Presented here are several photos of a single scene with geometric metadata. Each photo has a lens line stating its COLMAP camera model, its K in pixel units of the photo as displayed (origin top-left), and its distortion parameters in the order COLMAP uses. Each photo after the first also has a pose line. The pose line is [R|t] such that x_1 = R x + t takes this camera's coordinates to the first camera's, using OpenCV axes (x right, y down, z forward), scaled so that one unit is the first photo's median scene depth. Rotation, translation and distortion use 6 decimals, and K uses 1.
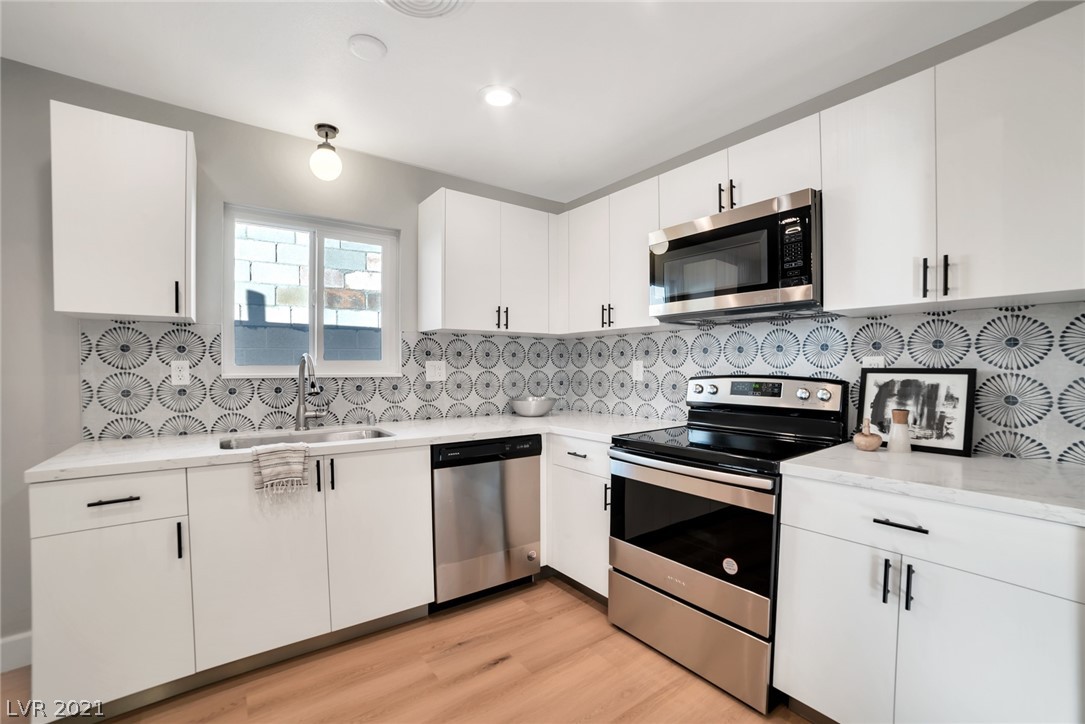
lens RADIAL K [[457.5, 0, 541.0], [0, 457.5, 366.2], [0, 0, 1]] dist [-0.000285, 0.000350]
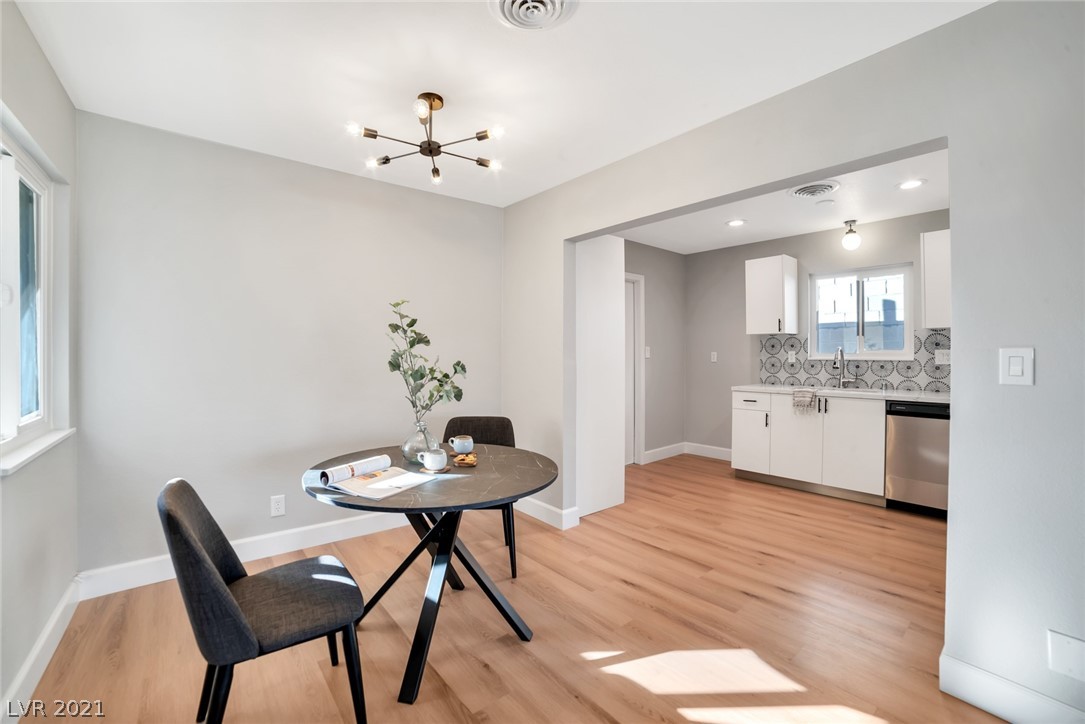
lens RADIAL K [[447.0, 0, 542.5], [0, 447.0, 362.0], [0, 0, 1]] dist [-0.040023, 0.000087]
pose [[0.109896, 0.017572, -0.993788, 1.159829], [0.006130, 0.999813, 0.018356, -0.006435], [0.993924, -0.008109, 0.109768, -0.415383]]
